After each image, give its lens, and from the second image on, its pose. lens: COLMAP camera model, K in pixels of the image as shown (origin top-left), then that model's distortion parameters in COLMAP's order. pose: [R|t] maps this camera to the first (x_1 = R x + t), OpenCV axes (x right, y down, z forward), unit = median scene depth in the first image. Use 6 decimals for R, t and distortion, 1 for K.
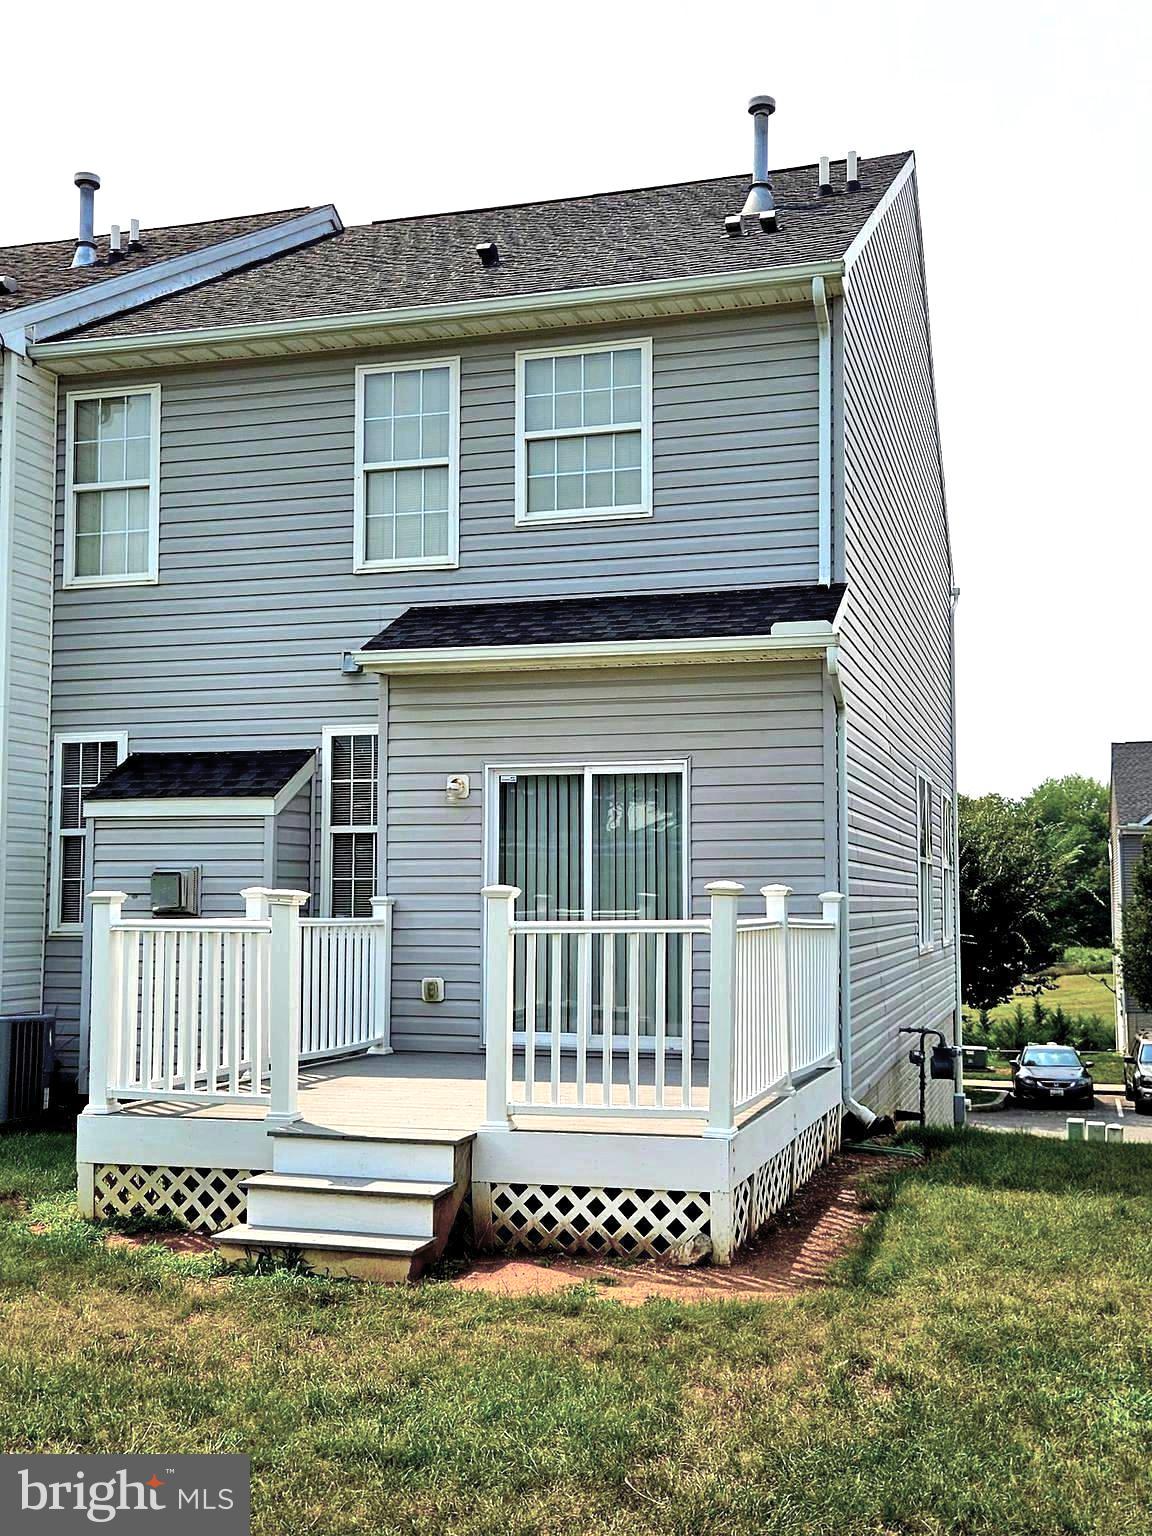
lens RADIAL K [[1624.7, 0, 576.0], [0, 1624.7, 768.0], [0, 0, 1]] dist [0.068523, -0.007682]
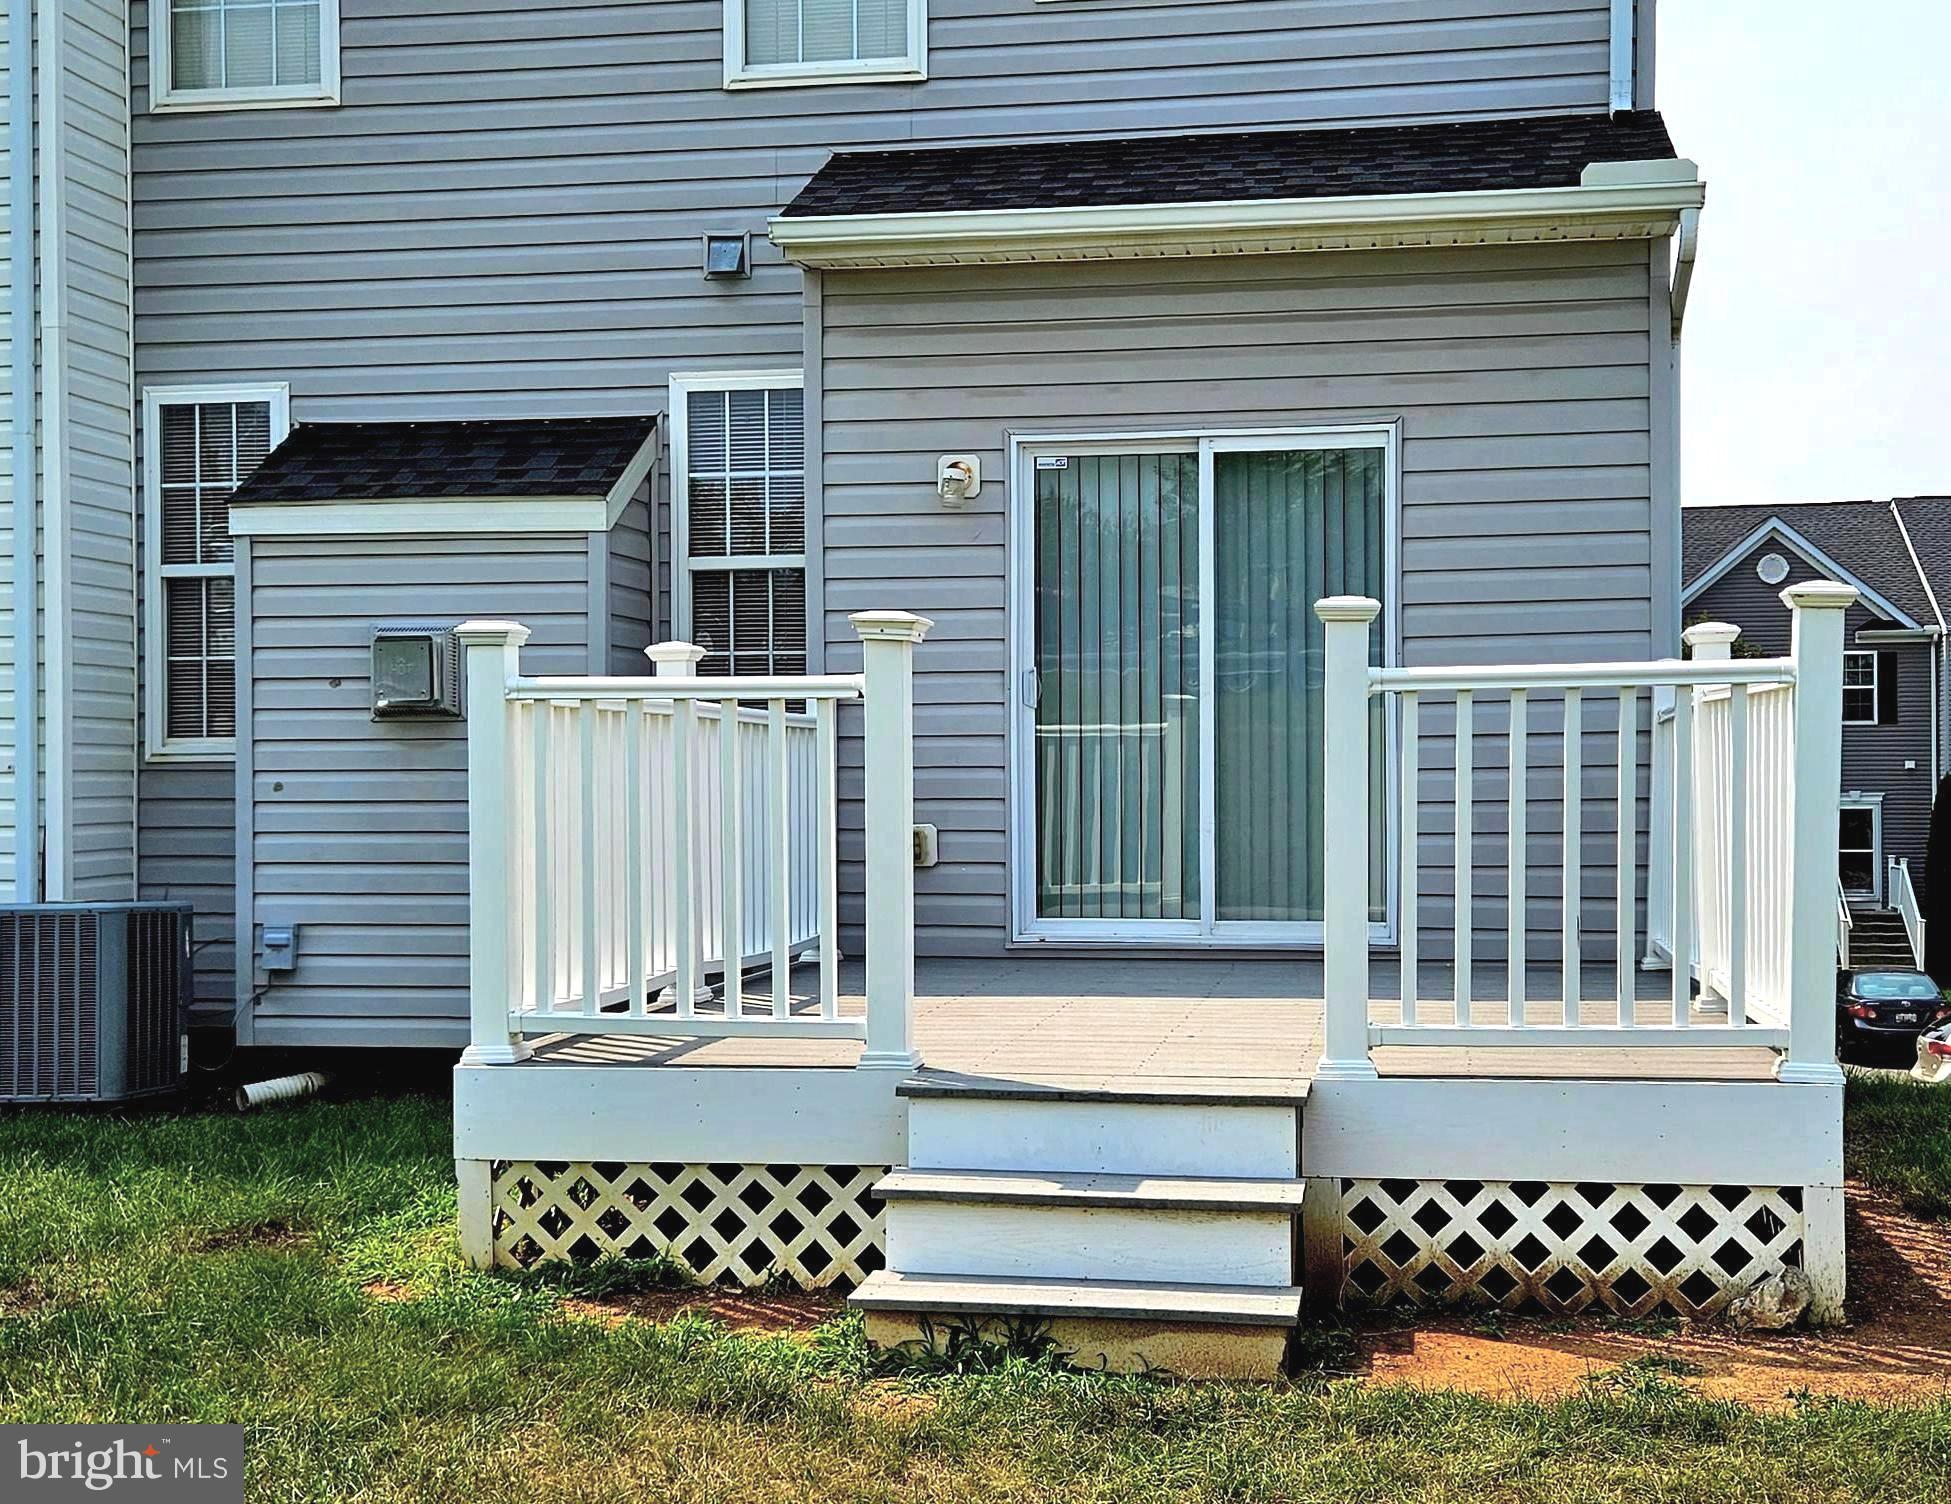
lens RADIAL K [[2456.1, 0, 975.5], [0, 2456.1, 752.0], [0, 0, 1]] dist [0.076158, -0.022020]
pose [[0.992328, -0.006113, 0.123479, -0.240753], [-0.002913, 0.997343, 0.072788, 0.061910], [-0.123596, -0.072589, 0.989674, 0.247145]]
